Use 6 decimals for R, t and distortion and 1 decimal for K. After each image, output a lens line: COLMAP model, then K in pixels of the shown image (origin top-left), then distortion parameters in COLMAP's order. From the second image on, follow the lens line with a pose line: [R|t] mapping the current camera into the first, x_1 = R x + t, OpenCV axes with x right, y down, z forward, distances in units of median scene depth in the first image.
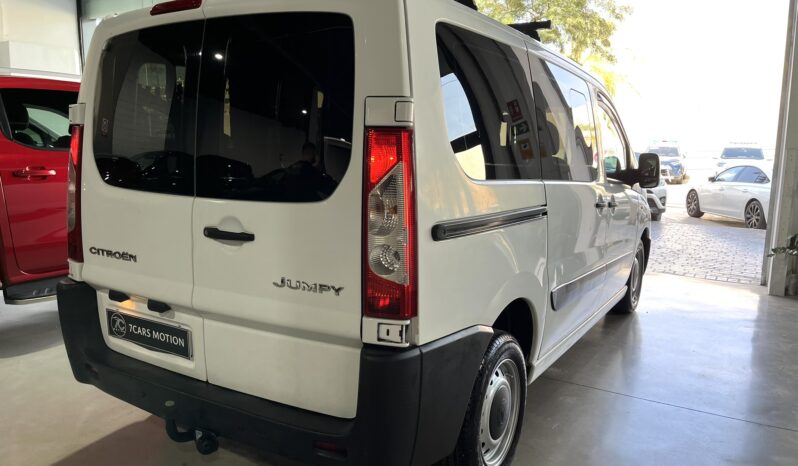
lens RADIAL K [[600.7, 0, 397.9], [0, 600.7, 250.2], [0, 0, 1]] dist [0.086841, -0.118819]
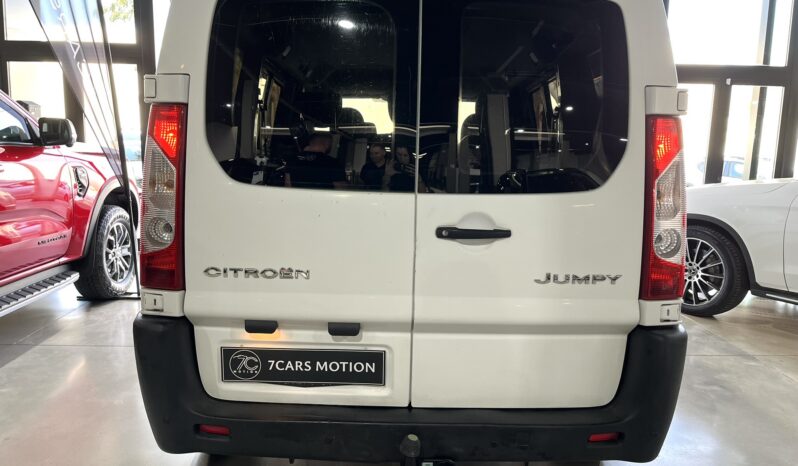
lens RADIAL K [[600.7, 0, 397.9], [0, 600.7, 250.2], [0, 0, 1]] dist [0.086841, -0.118819]
pose [[0.850188, -0.083347, 0.519839, -0.823640], [0.081356, 0.996328, 0.026687, -0.032759], [-0.520155, 0.019603, 0.853847, 0.290784]]
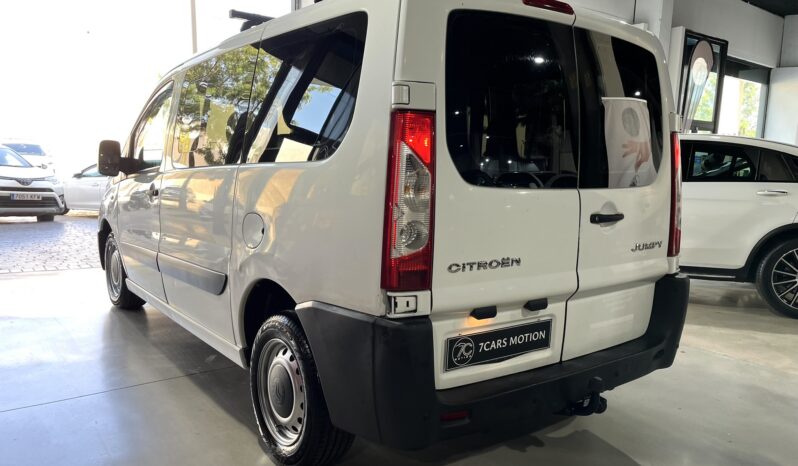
lens RADIAL K [[600.7, 0, 397.9], [0, 600.7, 250.2], [0, 0, 1]] dist [0.086841, -0.118819]
pose [[0.371869, -0.142878, 0.917224, -1.496729], [0.138102, 0.985603, 0.097538, -0.132448], [-0.917955, 0.090399, 0.386247, 0.904075]]
